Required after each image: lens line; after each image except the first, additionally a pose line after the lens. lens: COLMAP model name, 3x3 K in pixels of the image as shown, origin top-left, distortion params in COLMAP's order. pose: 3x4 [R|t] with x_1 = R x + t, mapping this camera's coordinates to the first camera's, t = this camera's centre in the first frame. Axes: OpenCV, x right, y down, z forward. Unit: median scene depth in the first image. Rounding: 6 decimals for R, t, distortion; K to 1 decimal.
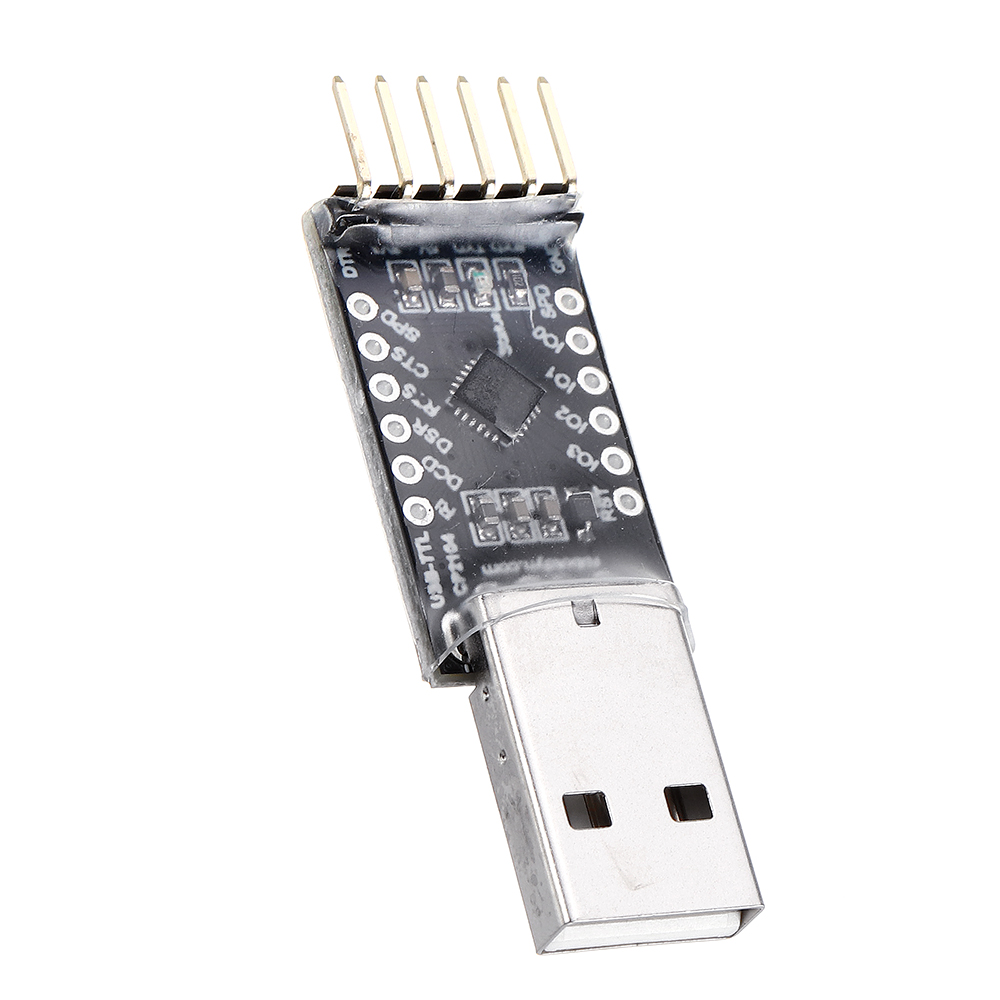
lens RADIAL K [[5566.5, 0, 500.0], [0, 5566.5, 500.0], [0, 0, 1]] dist [-0.112722, 2.443051]
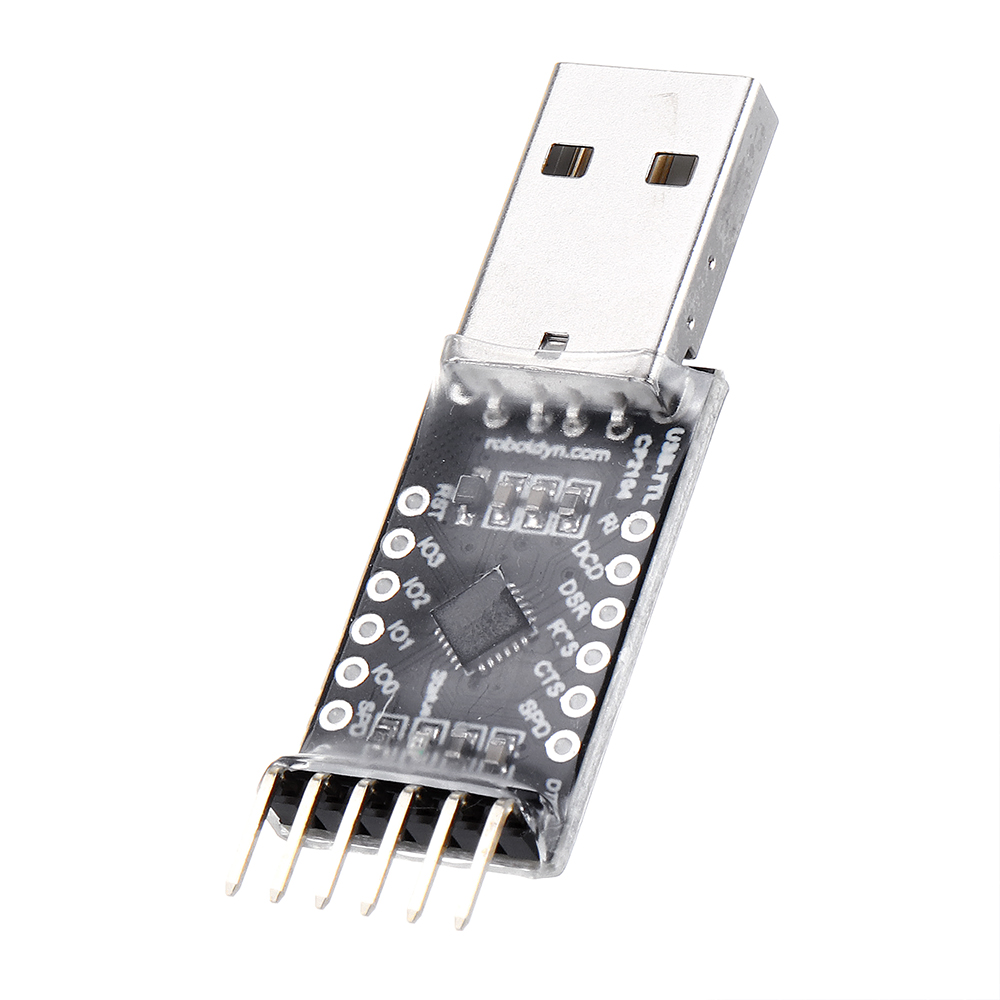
lens RADIAL K [[5566.5, 0, 500.0], [0, 5566.5, 500.0], [0, 0, 1]] dist [-0.112722, 2.443051]
pose [[-0.846453, -0.497004, 0.191061, -0.169868], [0.463665, -0.511583, 0.723394, -0.676817], [-0.261786, 0.700907, 0.663474, 0.372564]]
